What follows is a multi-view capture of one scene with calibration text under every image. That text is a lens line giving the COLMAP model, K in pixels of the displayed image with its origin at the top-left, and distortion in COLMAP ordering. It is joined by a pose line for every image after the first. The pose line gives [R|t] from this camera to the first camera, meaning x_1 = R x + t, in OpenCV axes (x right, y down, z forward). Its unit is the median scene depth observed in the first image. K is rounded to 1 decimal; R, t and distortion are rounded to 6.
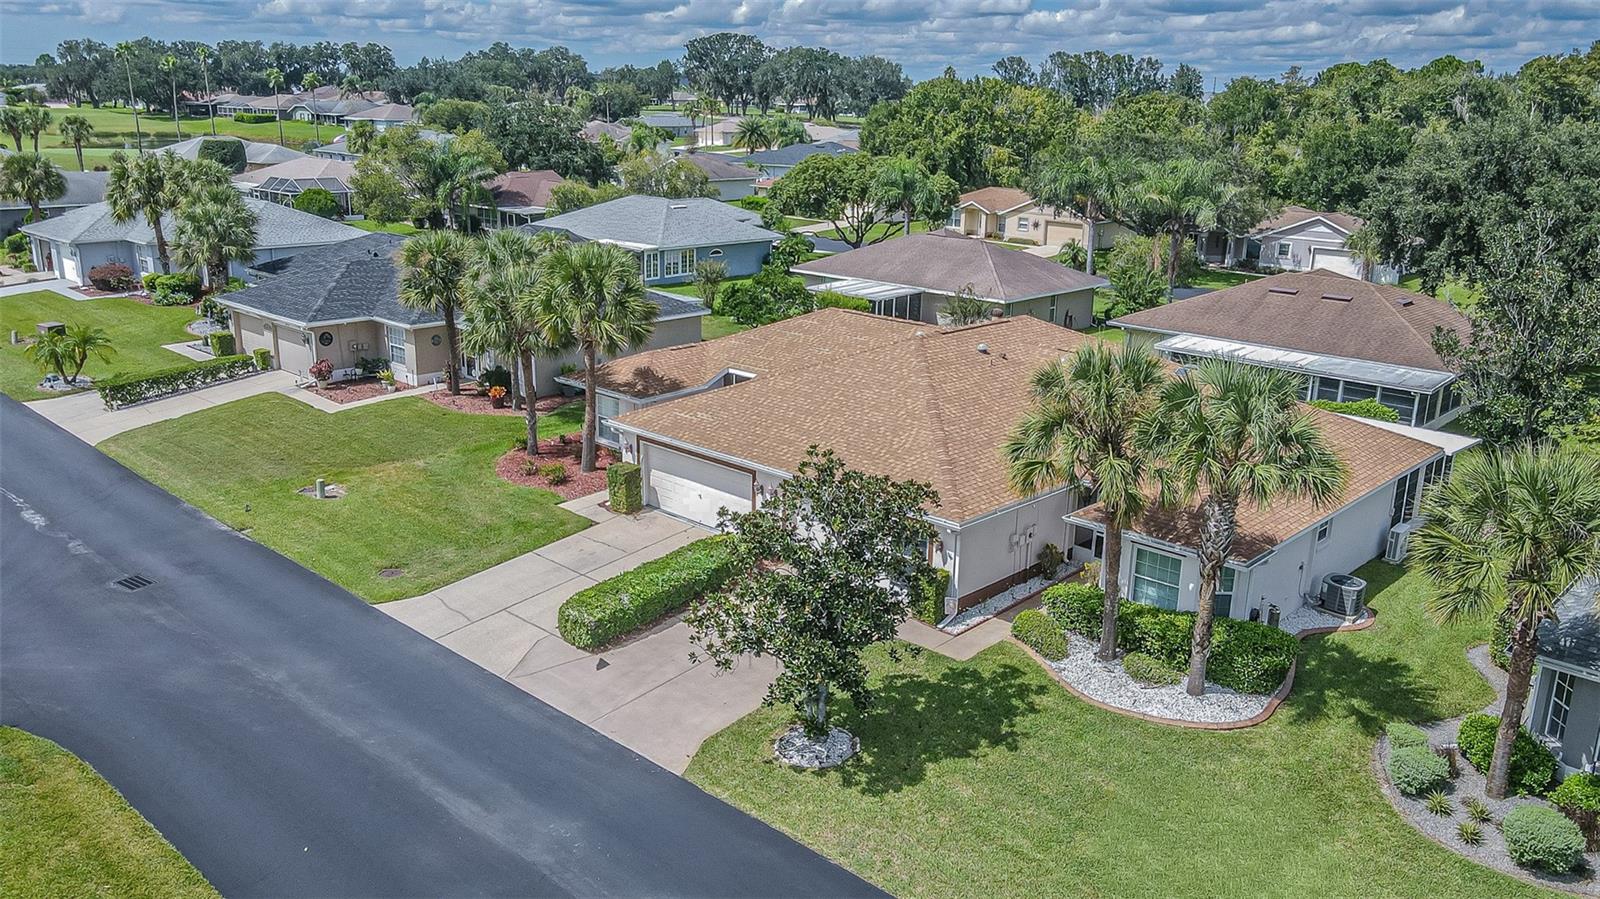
lens RADIAL K [[1261.0, 0, 800.0], [0, 1261.0, 449.5], [0, 0, 1]] dist [-0.004412, 0.033425]
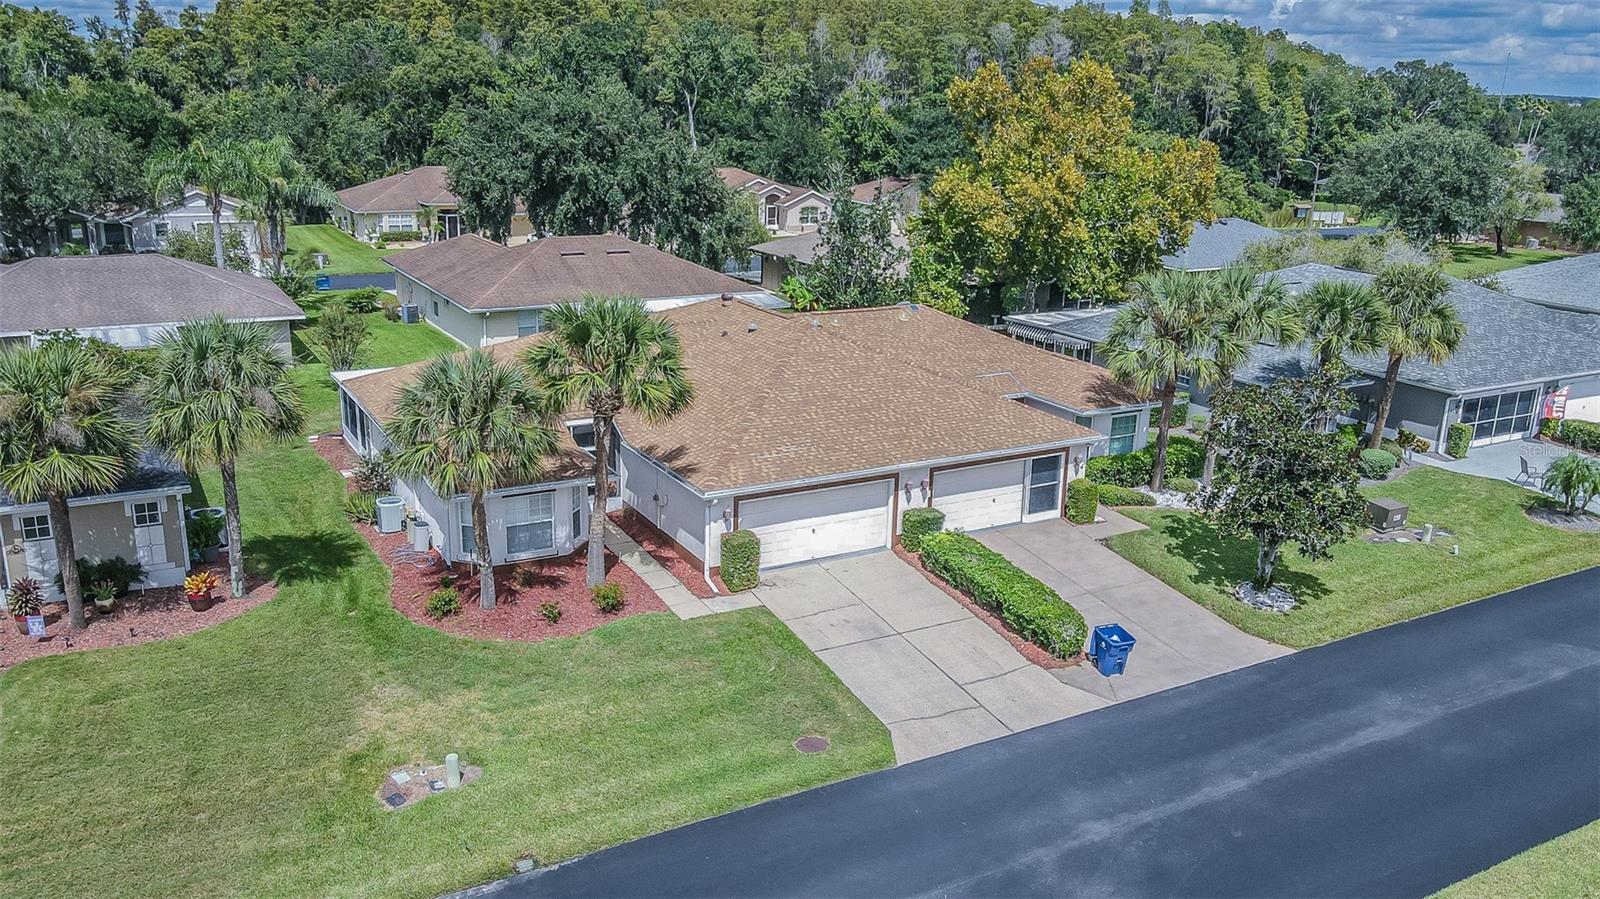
lens RADIAL K [[1261.0, 0, 800.0], [0, 1261.0, 449.5], [0, 0, 1]] dist [-0.004412, 0.033425]
pose [[0.297412, -0.273738, 0.914666, -1.150310], [0.247234, 0.947420, 0.203151, -0.264182], [-0.922183, 0.165717, 0.349452, 0.855855]]
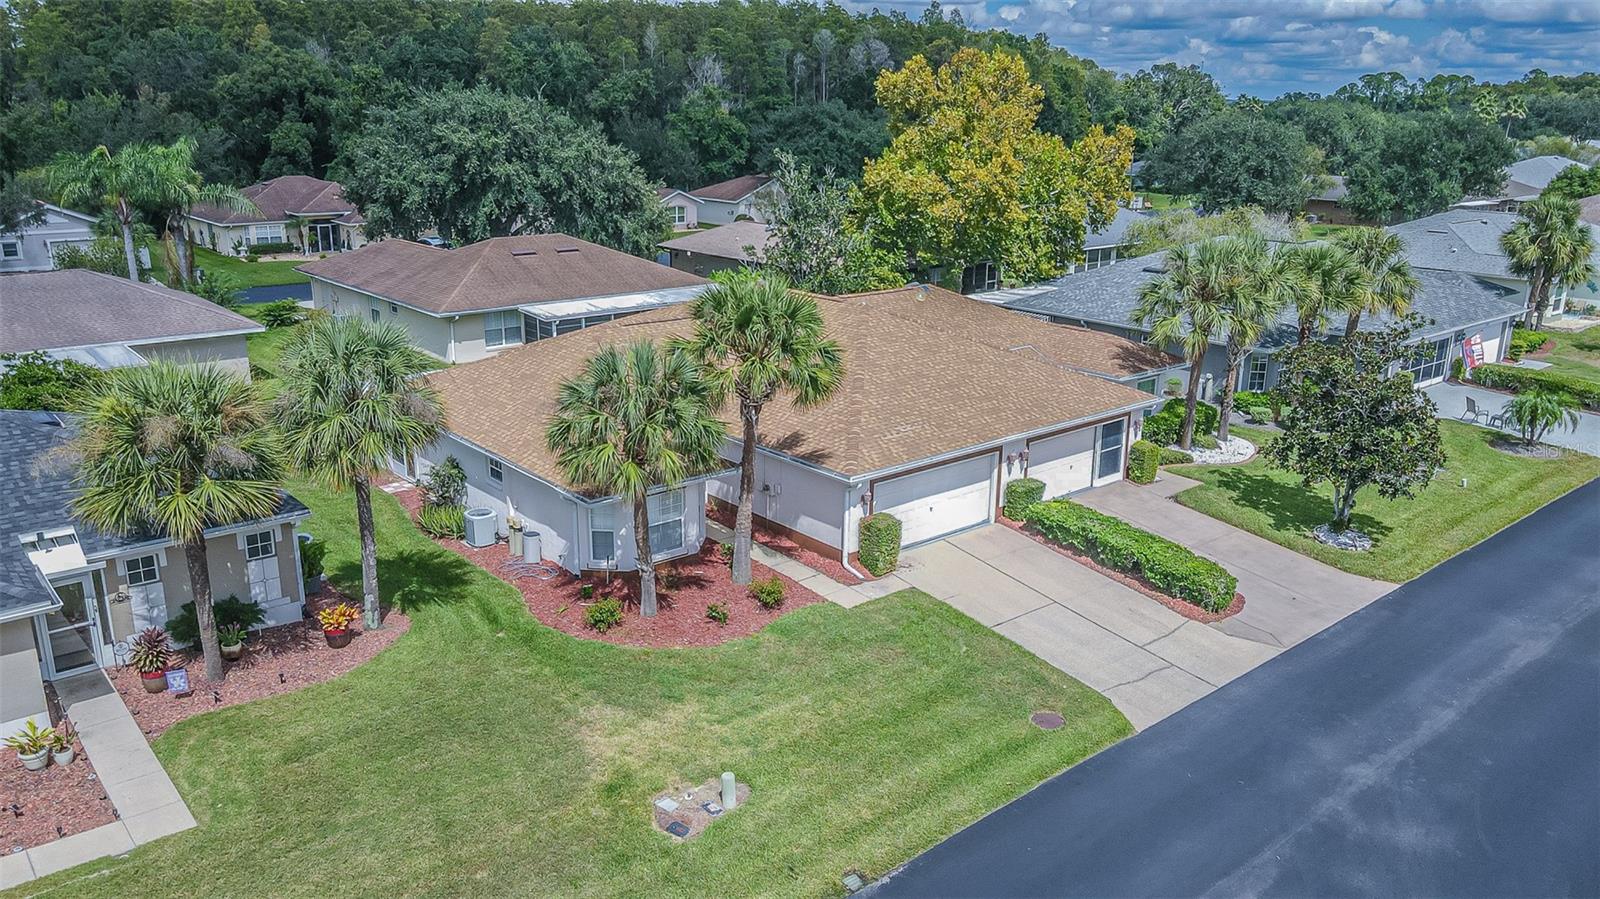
lens RADIAL K [[1189.1, 0, 805.5], [0, 1189.1, 445.0], [0, 0, 1]] dist [-0.005925, 0.036649]
pose [[0.110204, -0.290967, 0.950365, -1.138569], [0.269756, 0.929054, 0.253161, -0.316807], [-0.956602, 0.228467, 0.180876, 1.163511]]
